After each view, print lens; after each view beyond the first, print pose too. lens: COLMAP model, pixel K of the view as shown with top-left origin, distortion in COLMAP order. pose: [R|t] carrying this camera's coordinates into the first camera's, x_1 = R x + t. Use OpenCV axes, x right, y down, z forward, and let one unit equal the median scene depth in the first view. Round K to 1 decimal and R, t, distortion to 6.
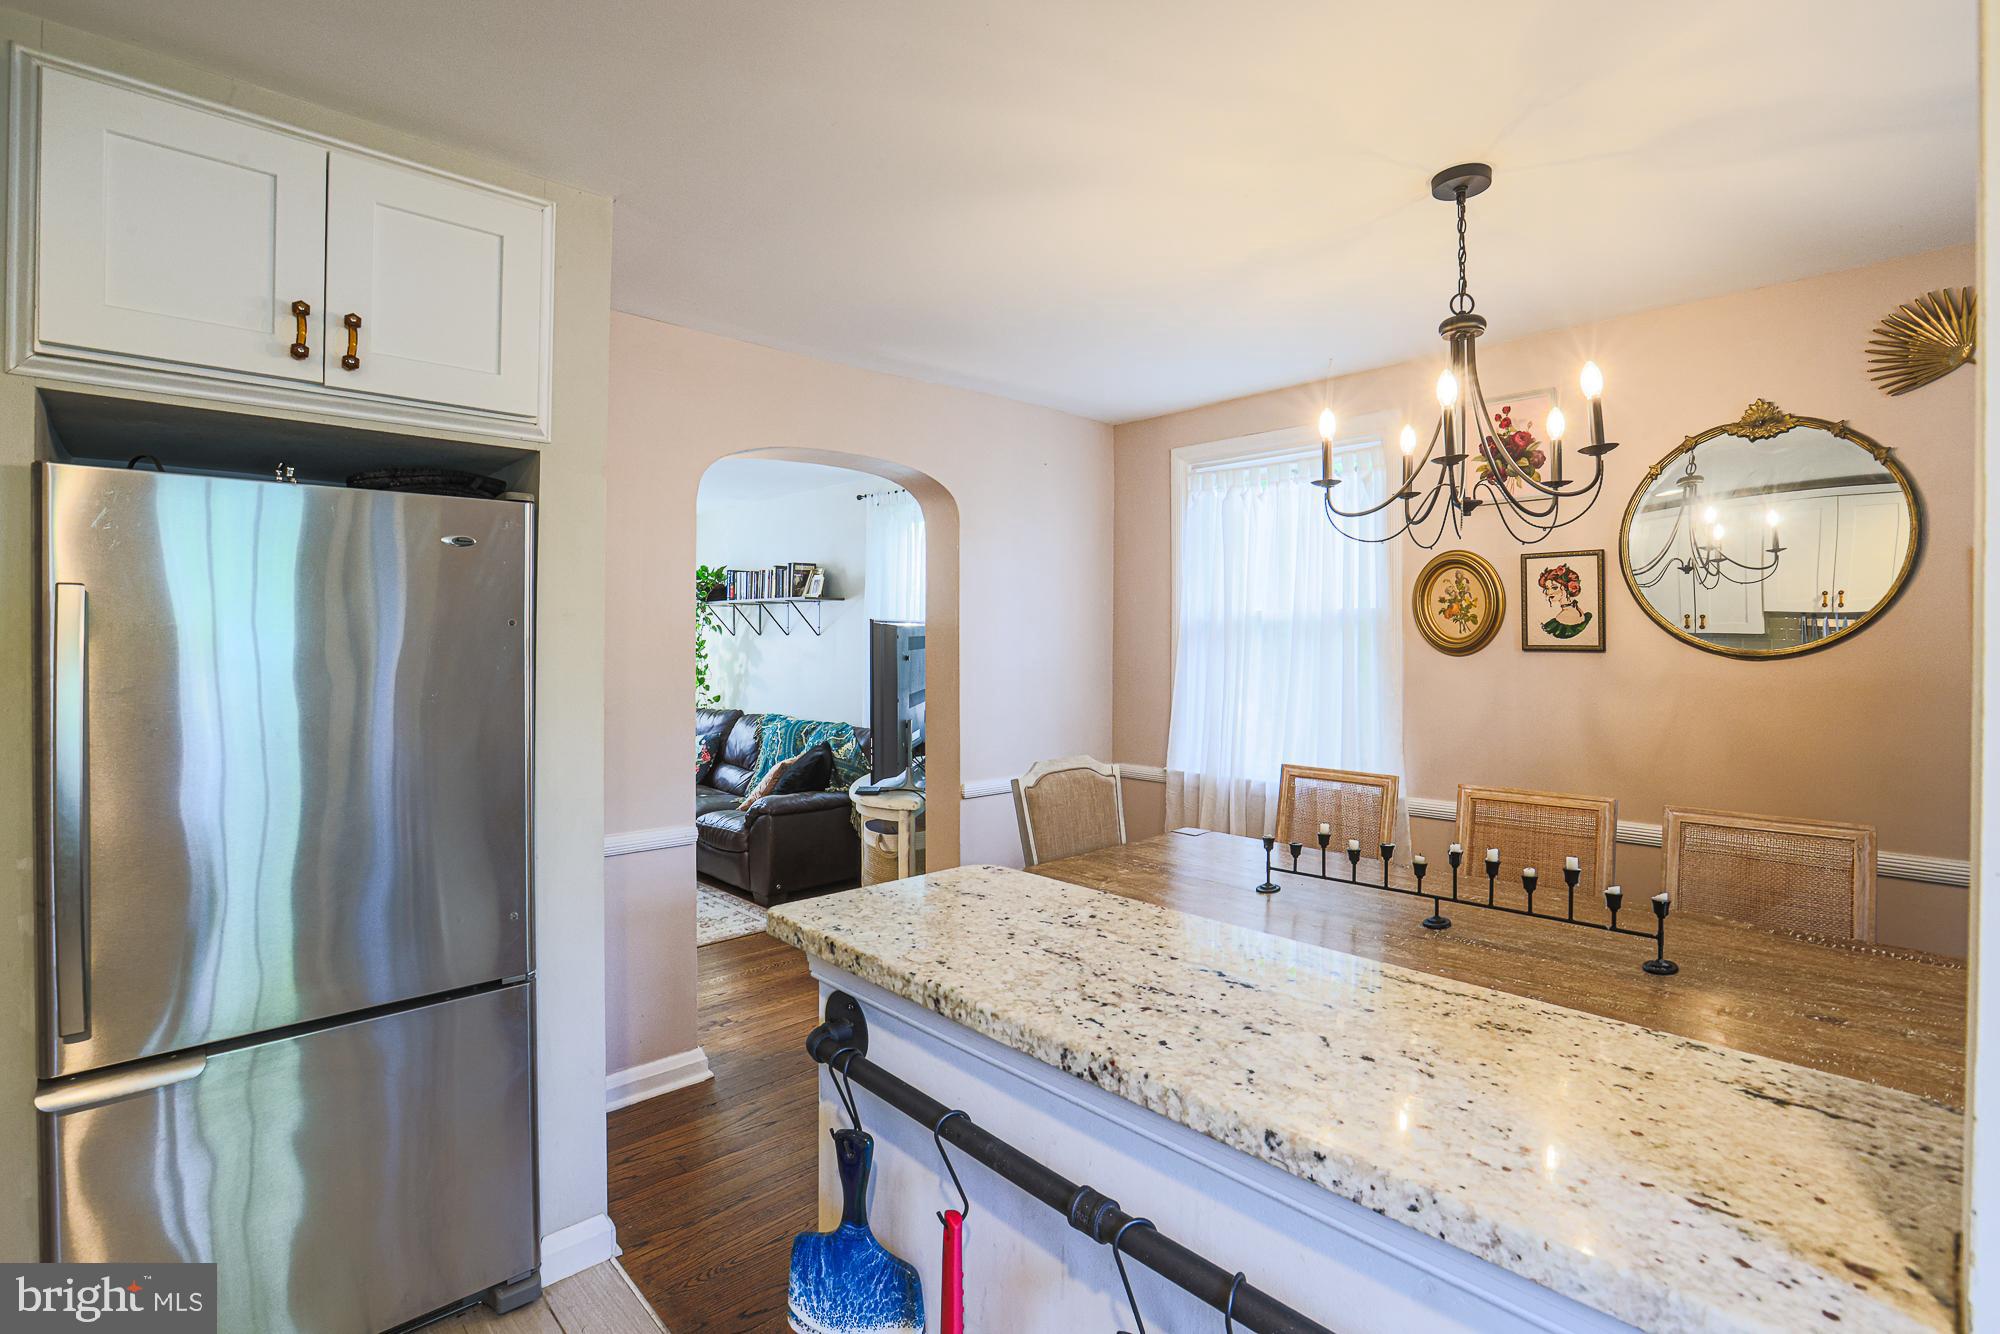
lens RADIAL K [[925.7, 0, 985.7], [0, 925.7, 637.9], [0, 0, 1]] dist [-0.049949, 0.014234]
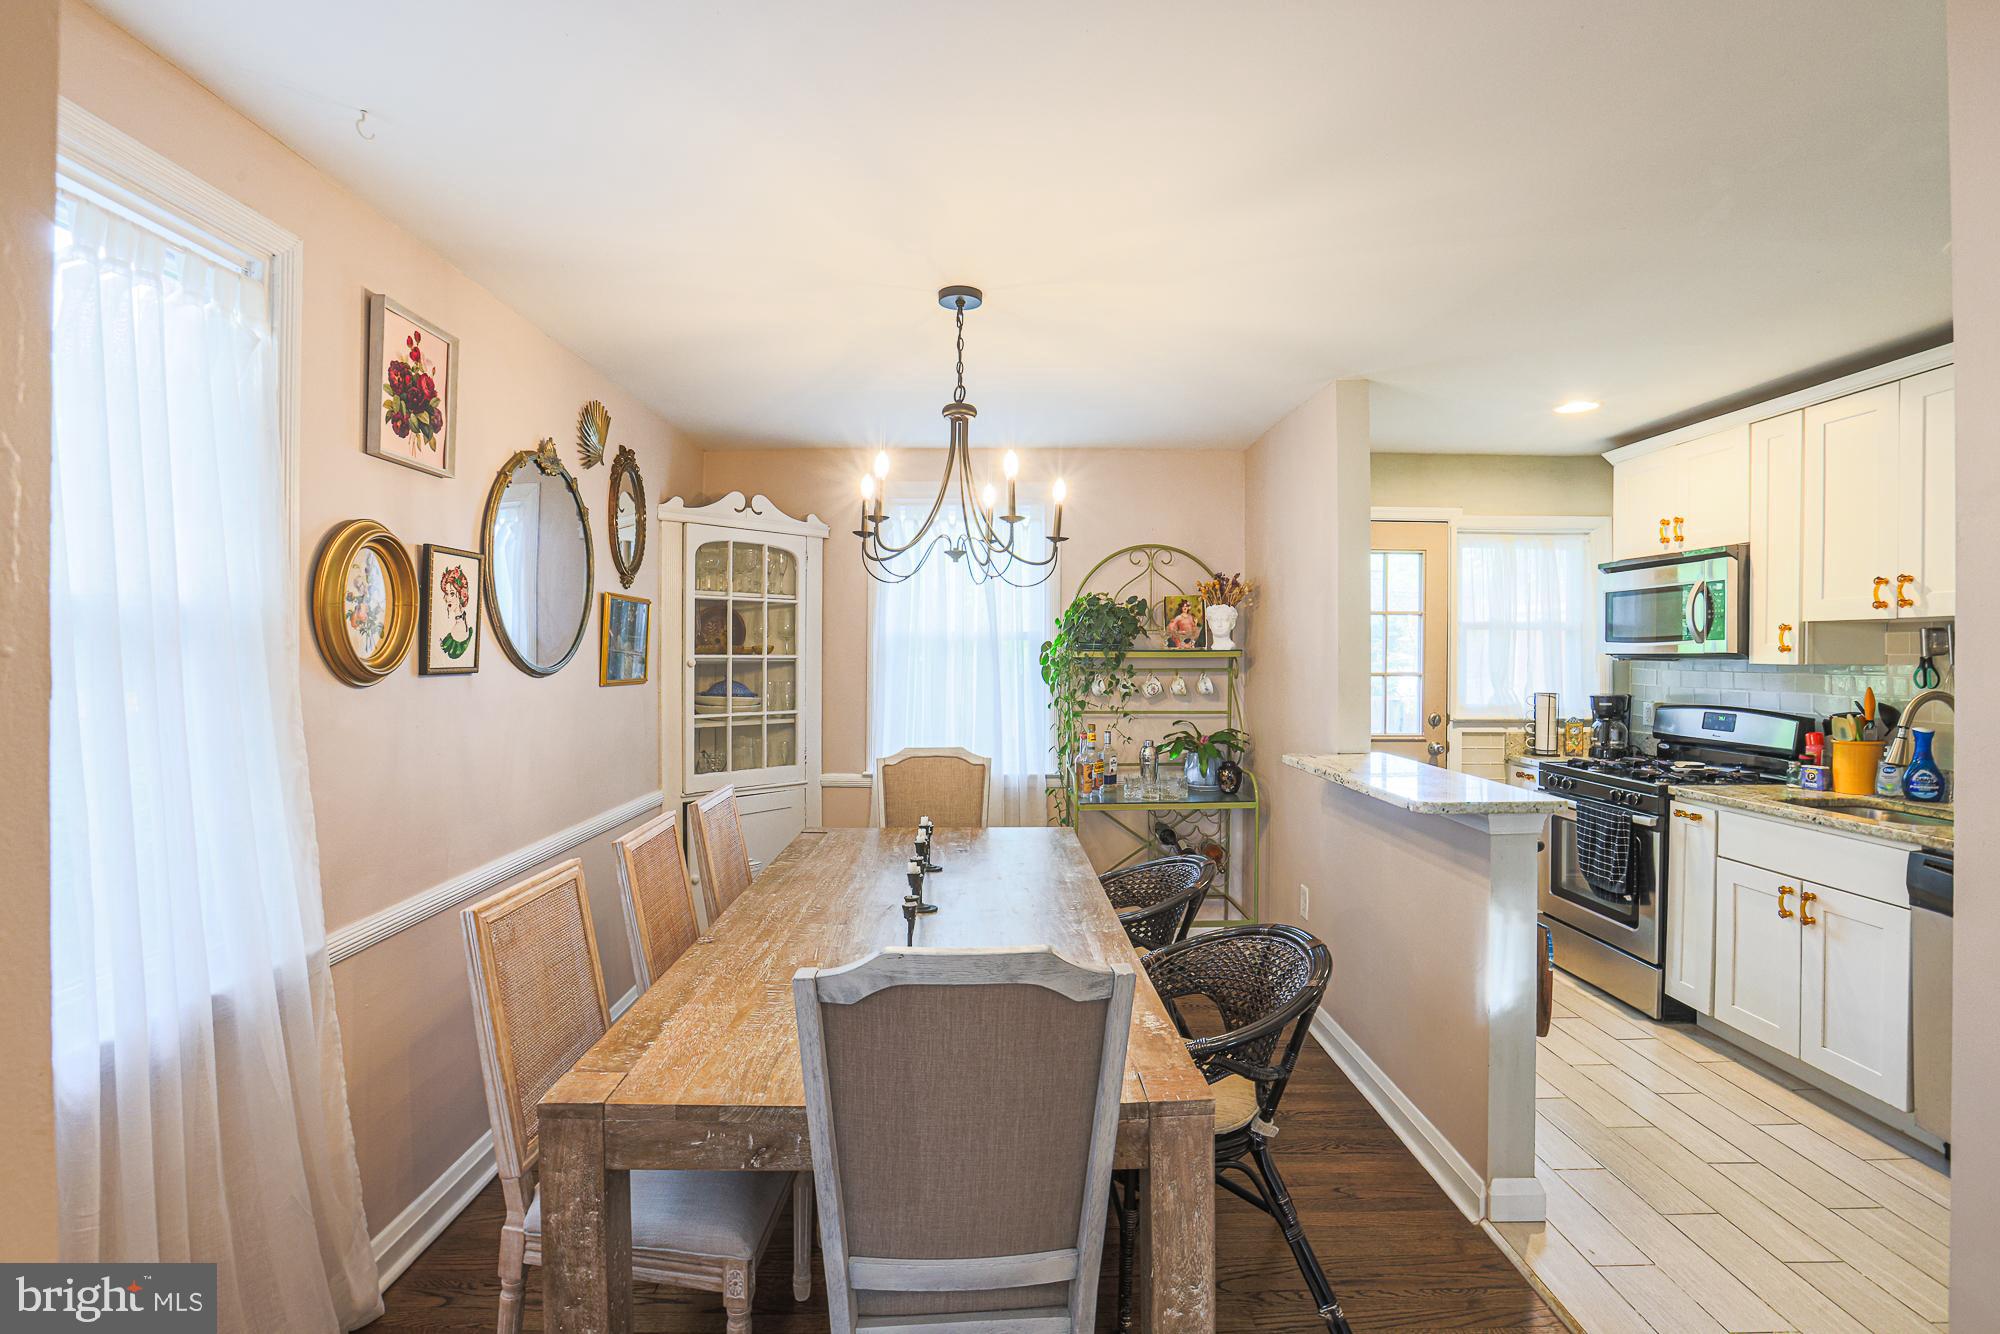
lens RADIAL K [[925.7, 0, 1000.8], [0, 925.7, 659.3], [0, 0, 1]] dist [-0.049949, 0.014234]
pose [[-0.746810, -0.007616, 0.664994, -0.245524], [-0.003628, 0.999966, 0.007378, -0.006474], [-0.665028, 0.003097, -0.746812, 1.278509]]
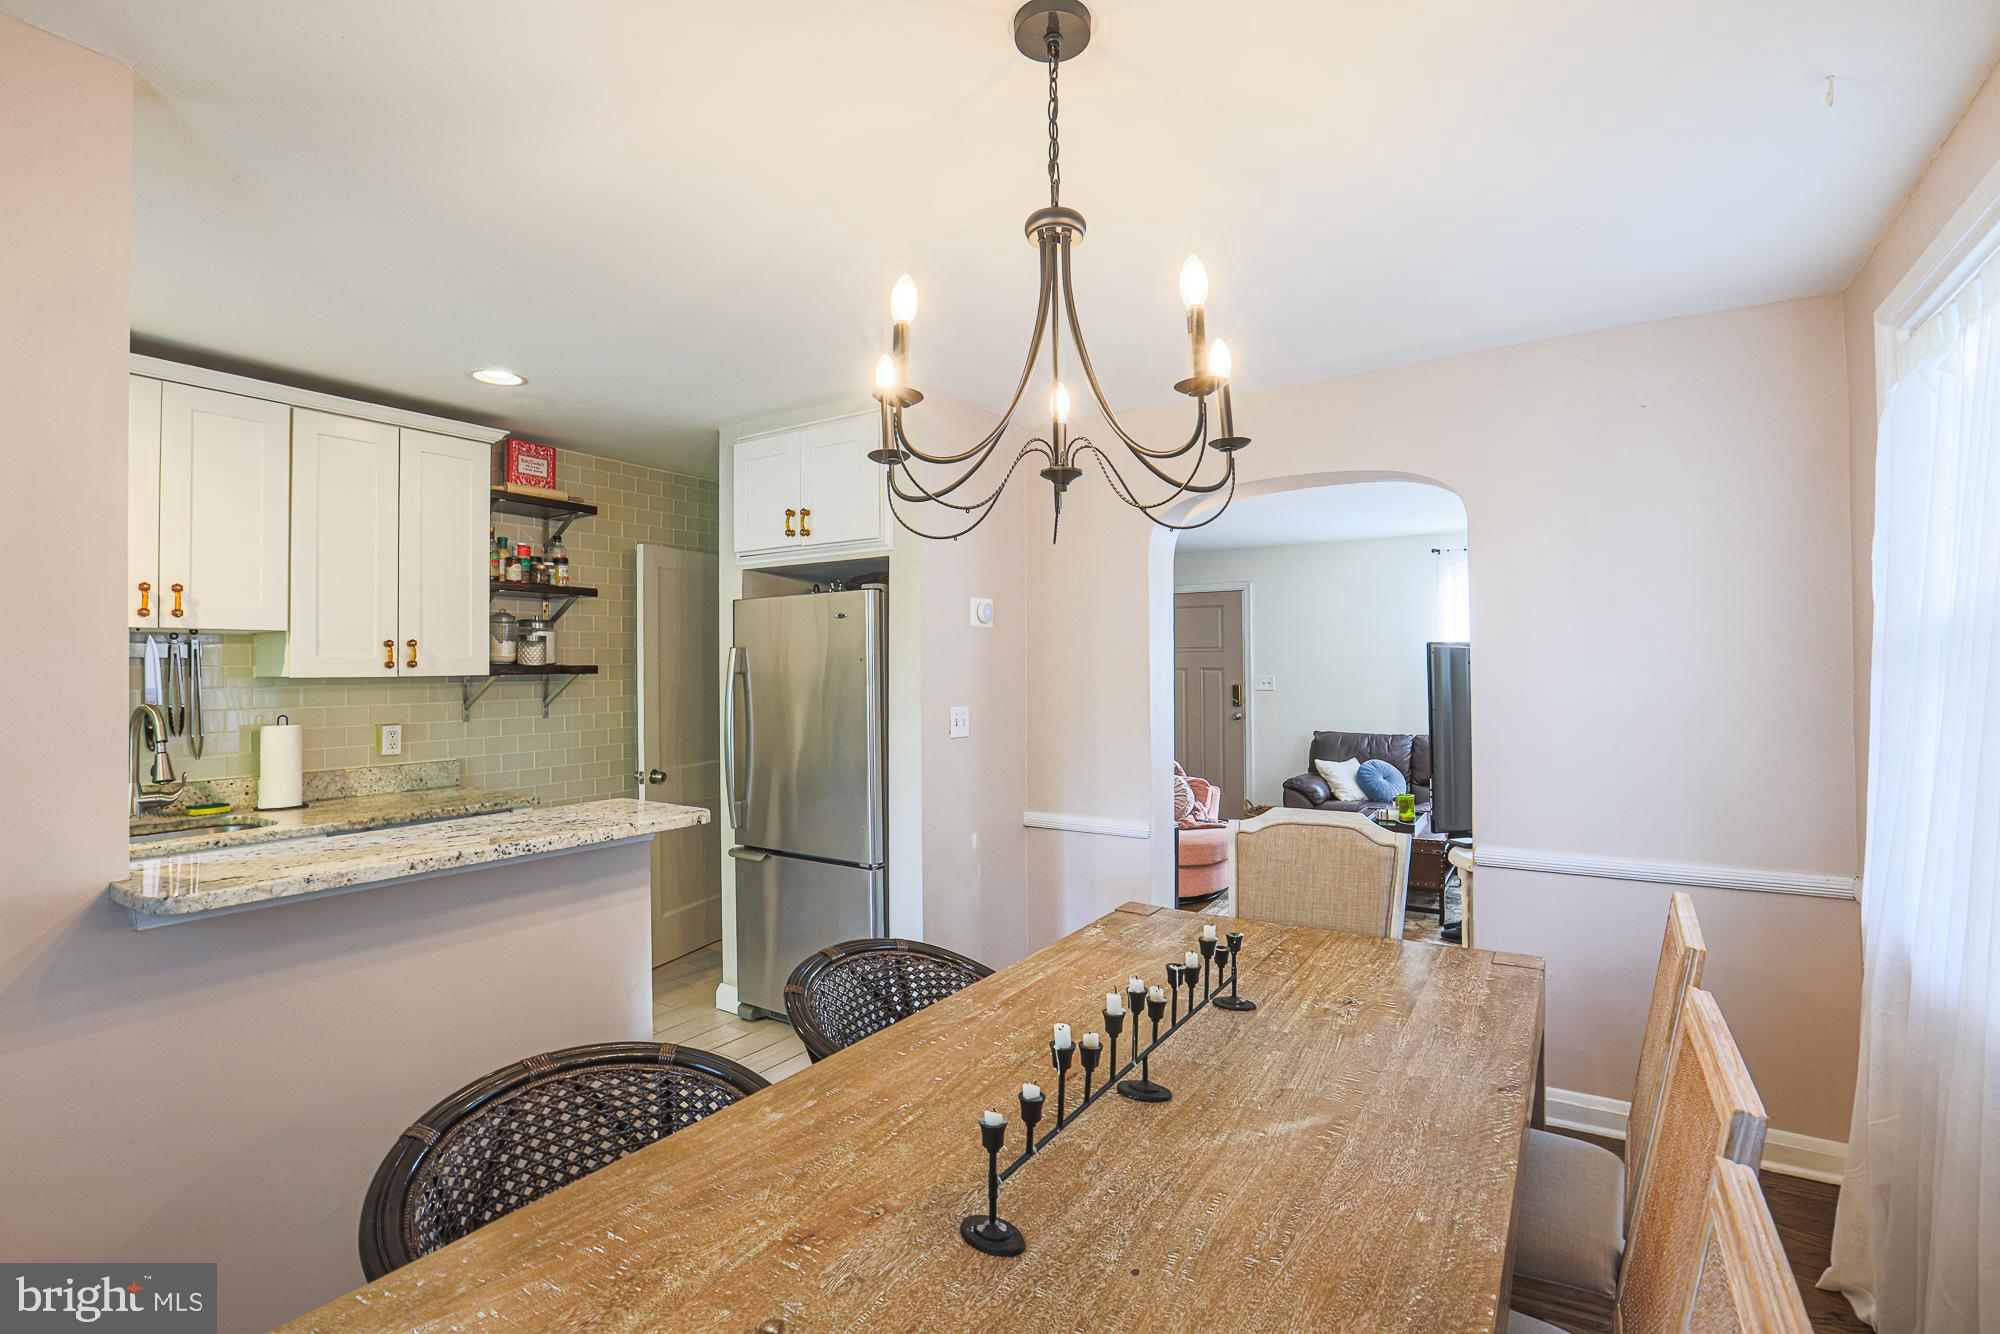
lens RADIAL K [[929.3, 0, 1005.9], [0, 929.3, 659.4], [0, 0, 1]] dist [-0.052905, 0.010125]
pose [[0.256133, -0.010503, -0.966585, 0.799300], [0.007791, 0.999931, -0.008801, 0.000317], [0.966610, -0.005276, 0.256197, 0.520586]]
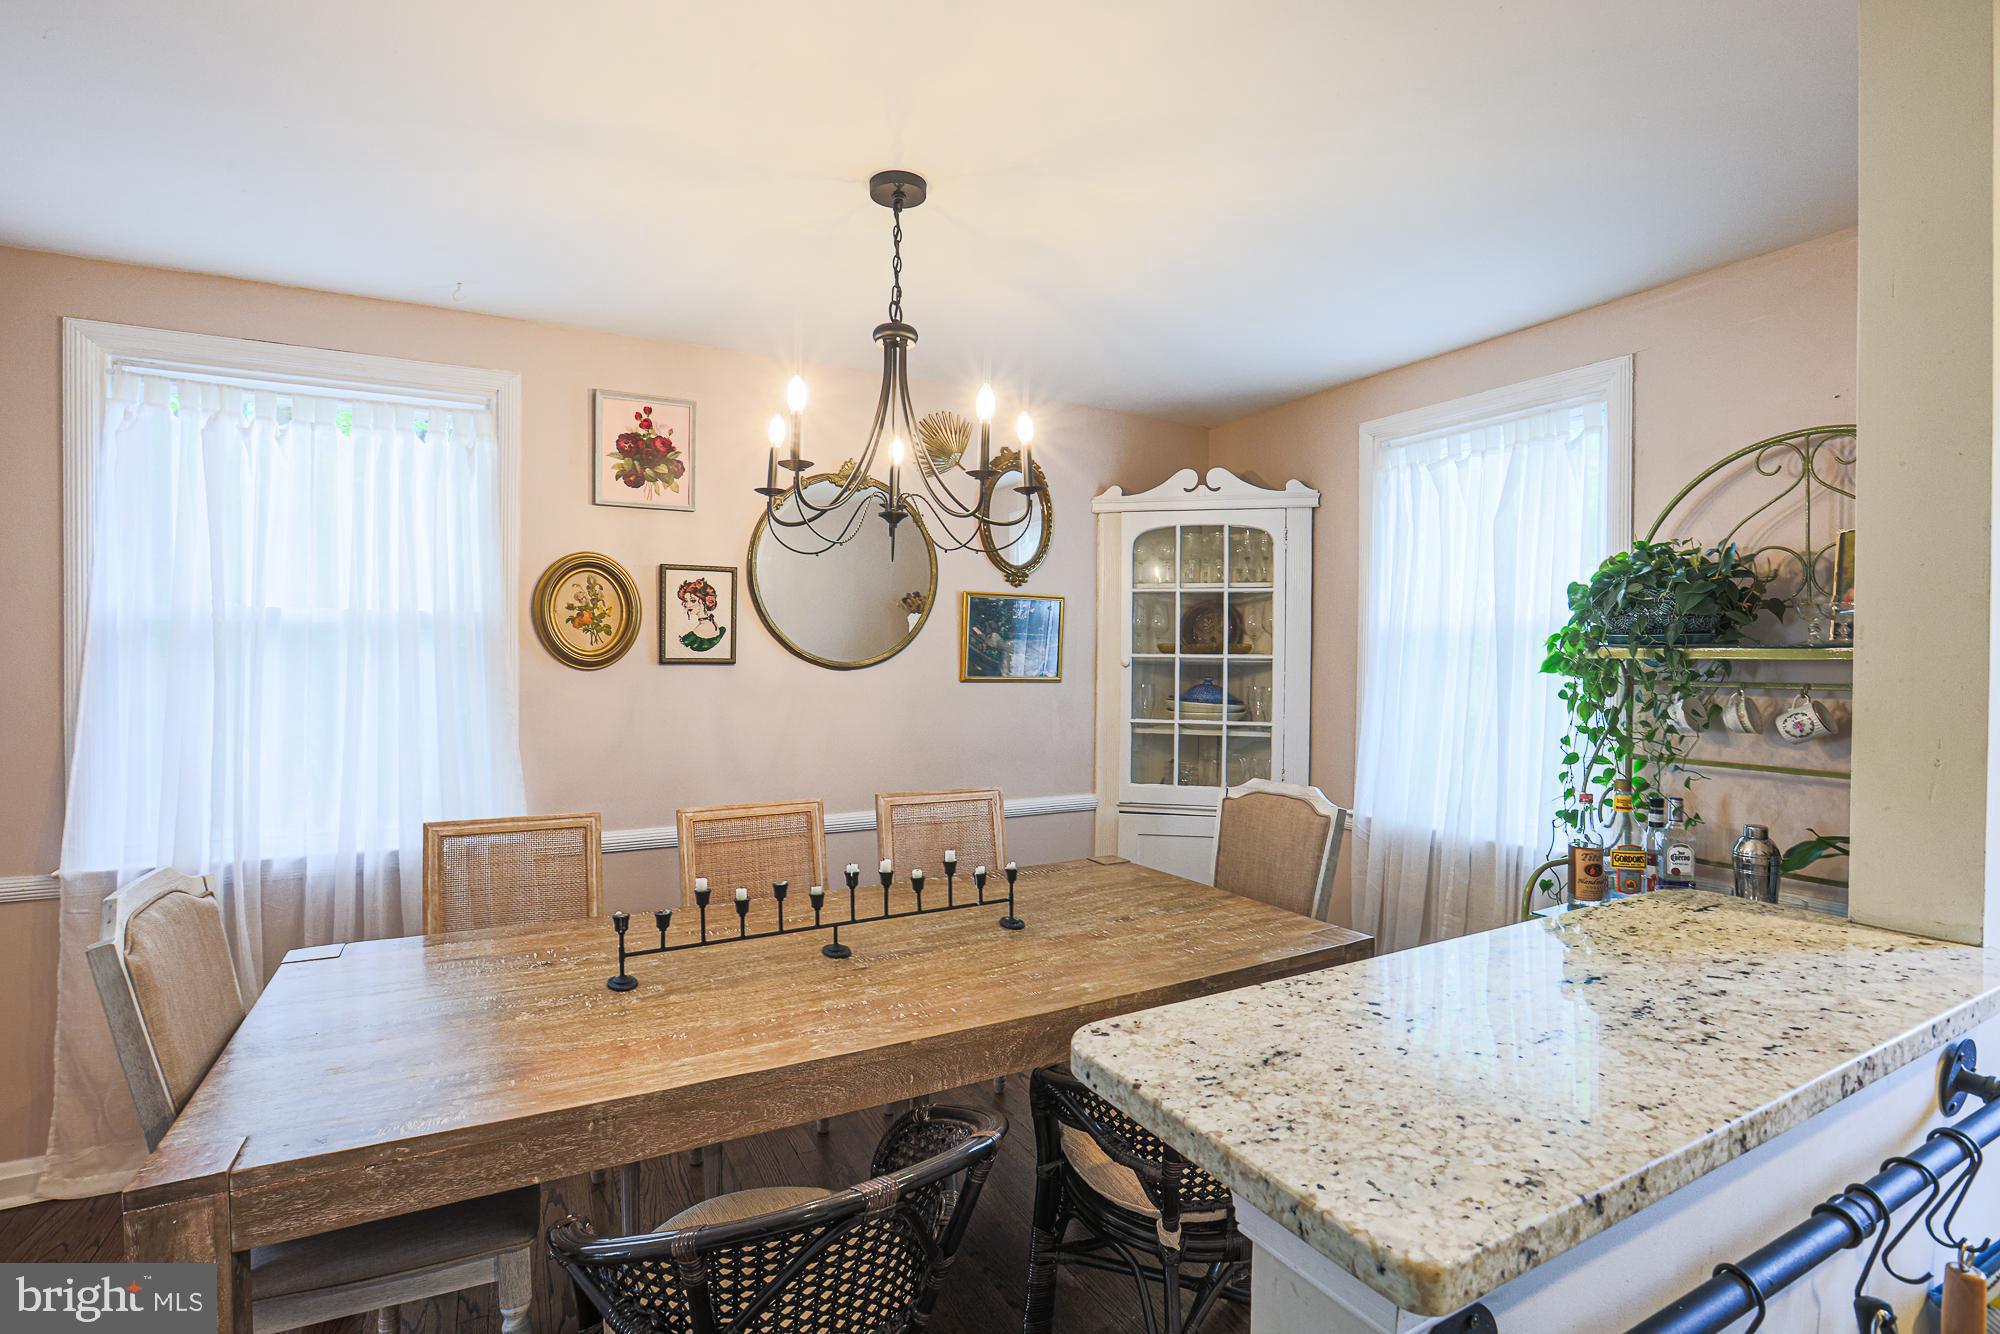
lens RADIAL K [[925.7, 0, 995.8], [0, 925.7, 668.4], [0, 0, 1]] dist [-0.049949, 0.014234]
pose [[0.247196, -0.011187, 0.968901, -0.274059], [-0.007444, 0.999882, 0.013444, 0.002934], [-0.968937, -0.010536, 0.247084, 0.430752]]
